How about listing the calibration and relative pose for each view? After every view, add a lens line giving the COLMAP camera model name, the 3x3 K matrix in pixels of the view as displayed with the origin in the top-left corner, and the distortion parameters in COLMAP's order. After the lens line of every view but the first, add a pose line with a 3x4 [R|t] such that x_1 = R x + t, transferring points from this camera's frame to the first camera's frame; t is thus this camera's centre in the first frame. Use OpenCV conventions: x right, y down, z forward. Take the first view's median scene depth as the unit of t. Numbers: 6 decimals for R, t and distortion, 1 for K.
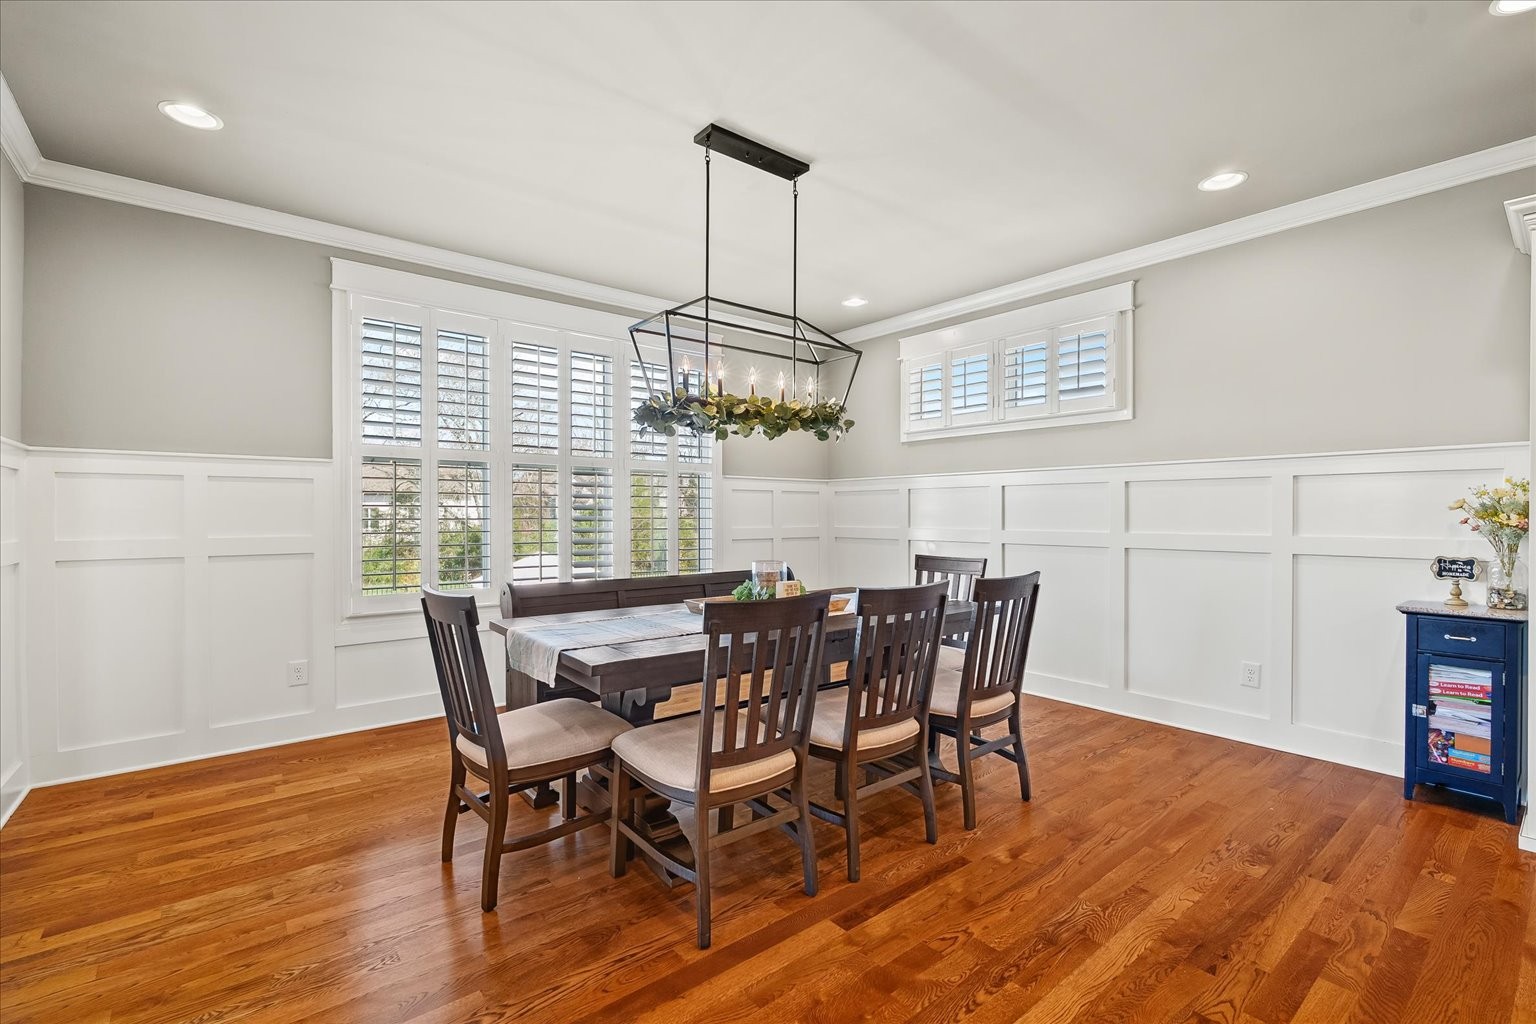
lens RADIAL K [[679.9, 0, 765.3], [0, 679.9, 515.4], [0, 0, 1]] dist [-0.001335, -0.000236]
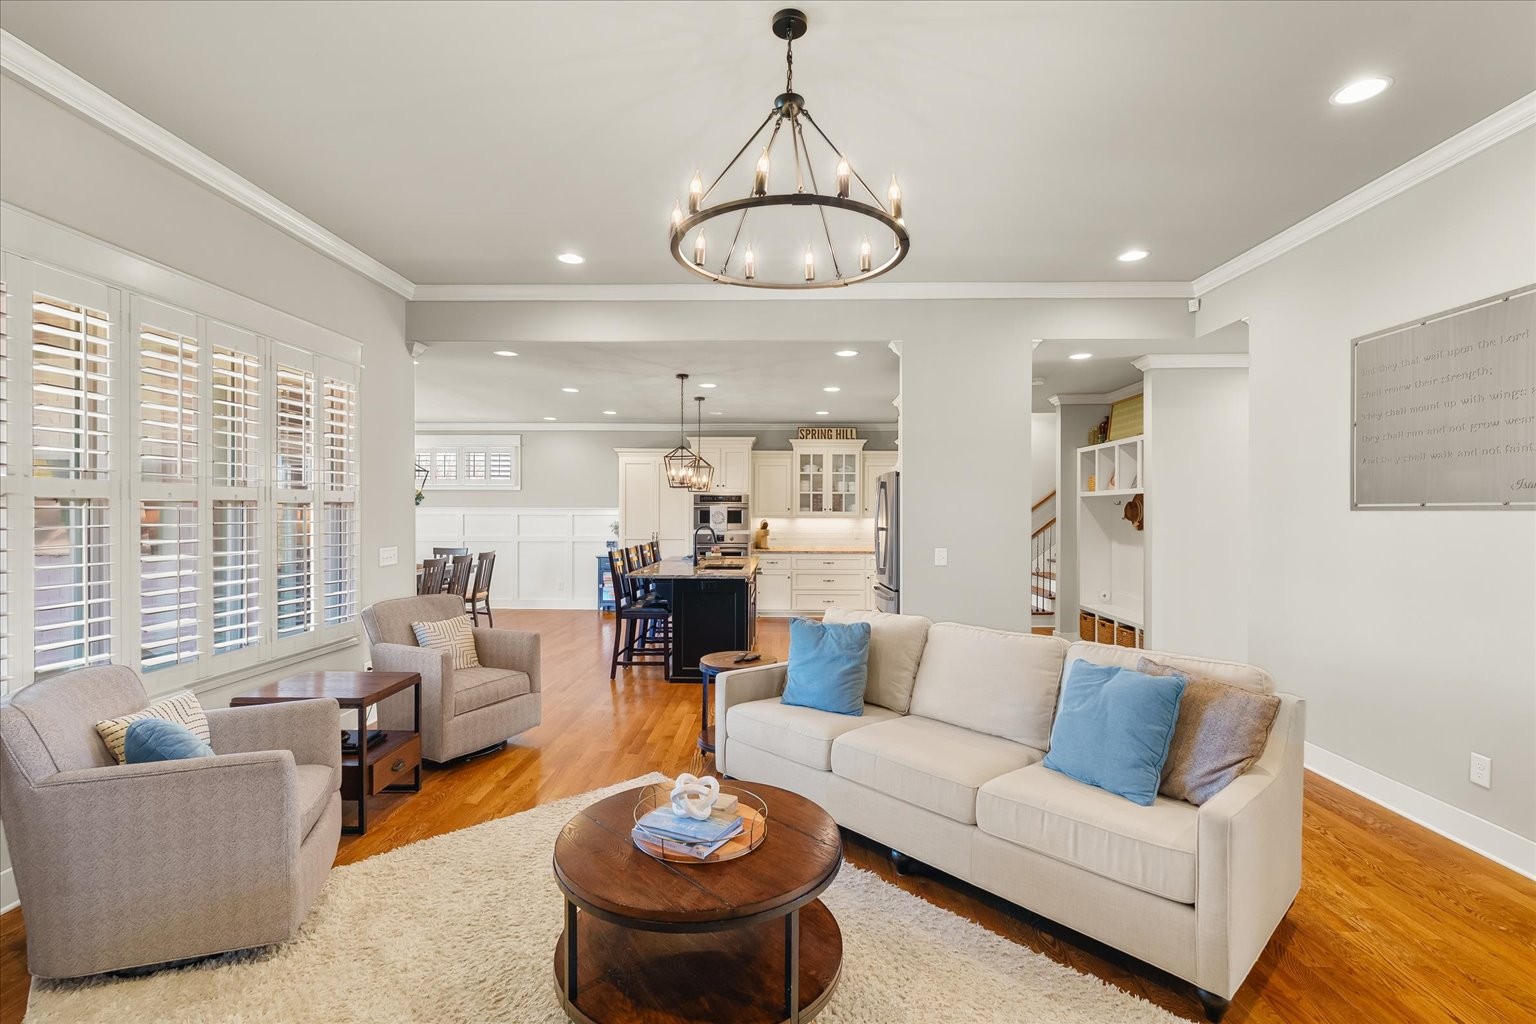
lens RADIAL K [[679.9, 0, 765.3], [0, 679.9, 515.4], [0, 0, 1]] dist [-0.001335, -0.000236]
pose [[0.647785, -0.010290, 0.761754, -1.094306], [-0.001835, 0.999885, 0.015067, -0.119035], [-0.761821, -0.011158, 0.647691, -1.830977]]
